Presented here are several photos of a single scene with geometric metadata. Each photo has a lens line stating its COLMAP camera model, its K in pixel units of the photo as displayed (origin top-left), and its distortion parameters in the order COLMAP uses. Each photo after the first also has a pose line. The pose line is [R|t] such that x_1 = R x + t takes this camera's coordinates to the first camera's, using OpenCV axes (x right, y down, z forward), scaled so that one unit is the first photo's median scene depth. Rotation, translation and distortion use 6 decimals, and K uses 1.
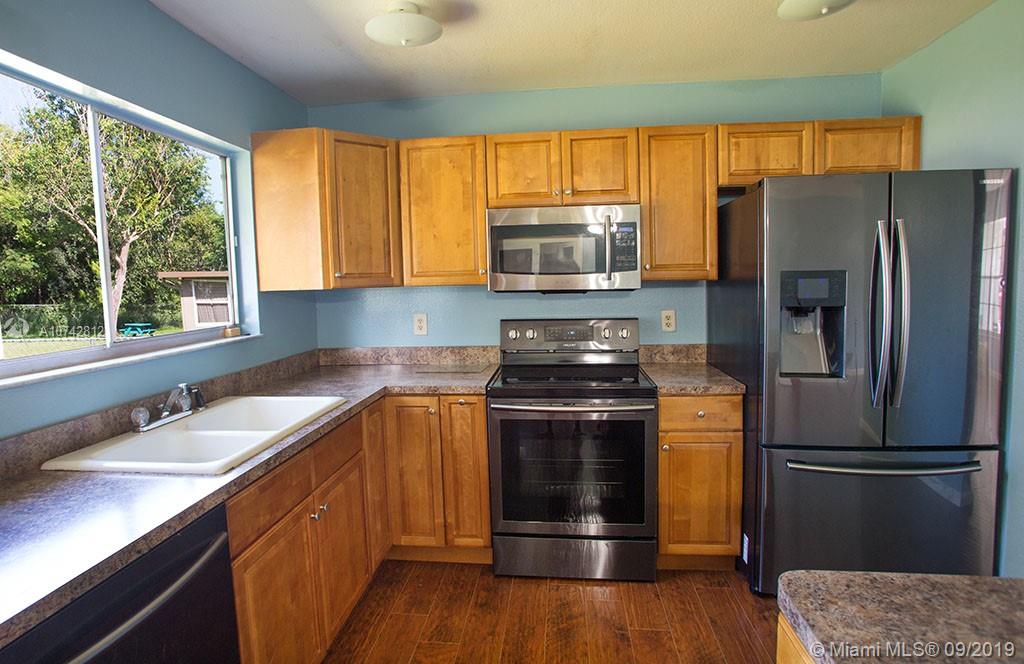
lens RADIAL K [[612.0, 0, 521.8], [0, 612.0, 327.5], [0, 0, 1]] dist [-0.081814, -0.000218]
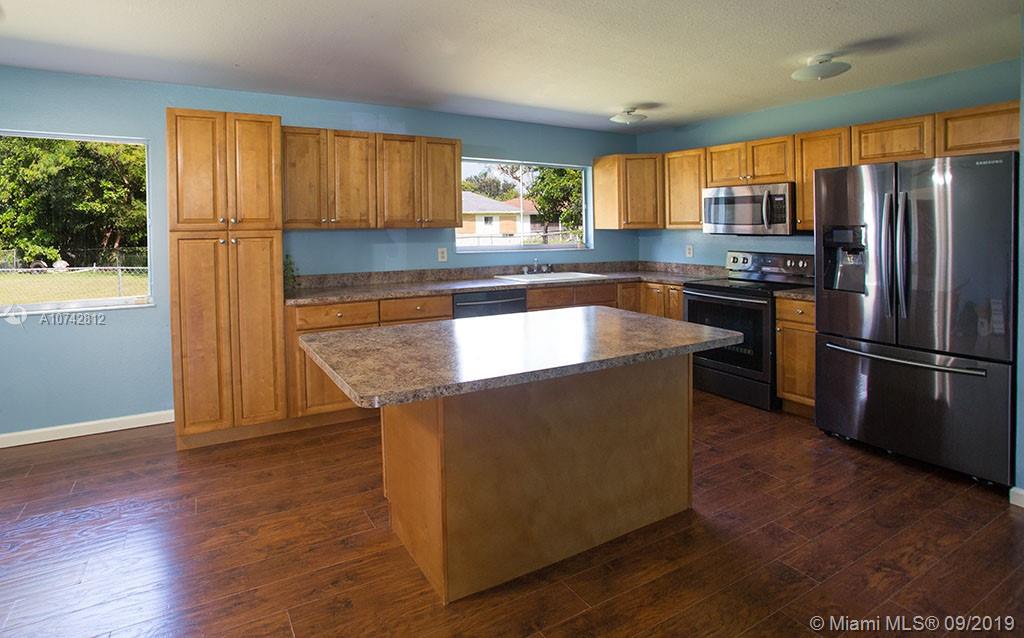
lens RADIAL K [[498.6, 0, 469.3], [0, 498.6, 221.8], [0, 0, 1]] dist [-0.003521, 0.002330]
pose [[0.618194, 0.016826, -0.785846, 0.699318], [-0.078990, 0.996040, -0.040811, 0.023316], [0.782047, 0.087303, 0.617075, -0.475741]]
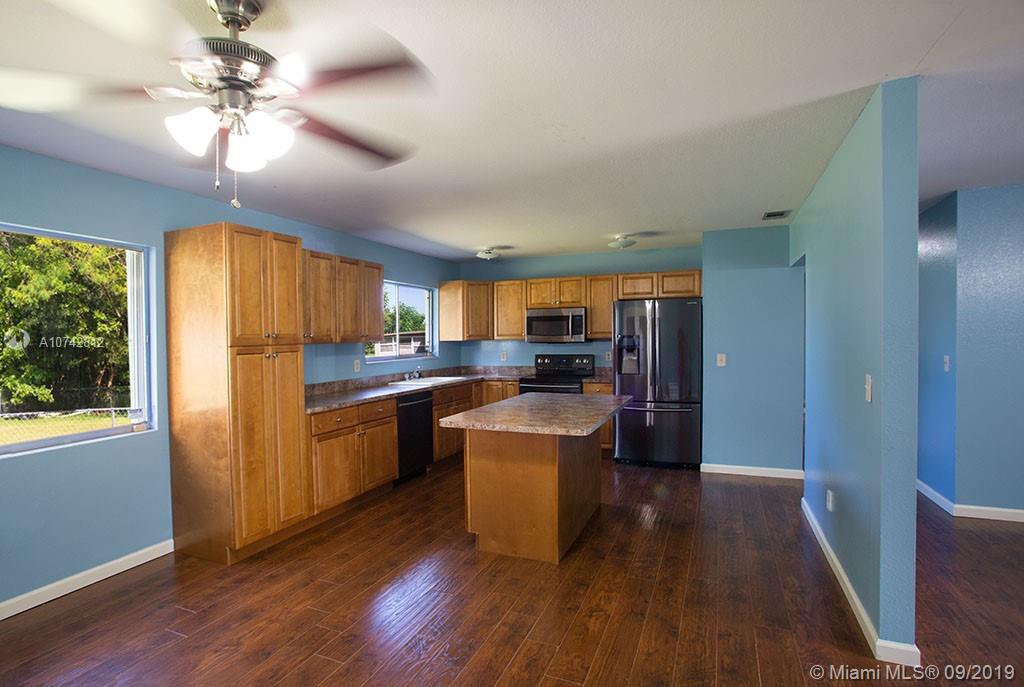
lens RADIAL K [[515.1, 0, 507.1], [0, 515.1, 340.5], [0, 0, 1]] dist [-0.002007, 0.000690]
pose [[0.969056, 0.010475, -0.246618, 0.400380], [-0.027671, 0.997412, -0.066366, 0.078160], [0.245285, 0.071136, 0.966838, -1.086248]]
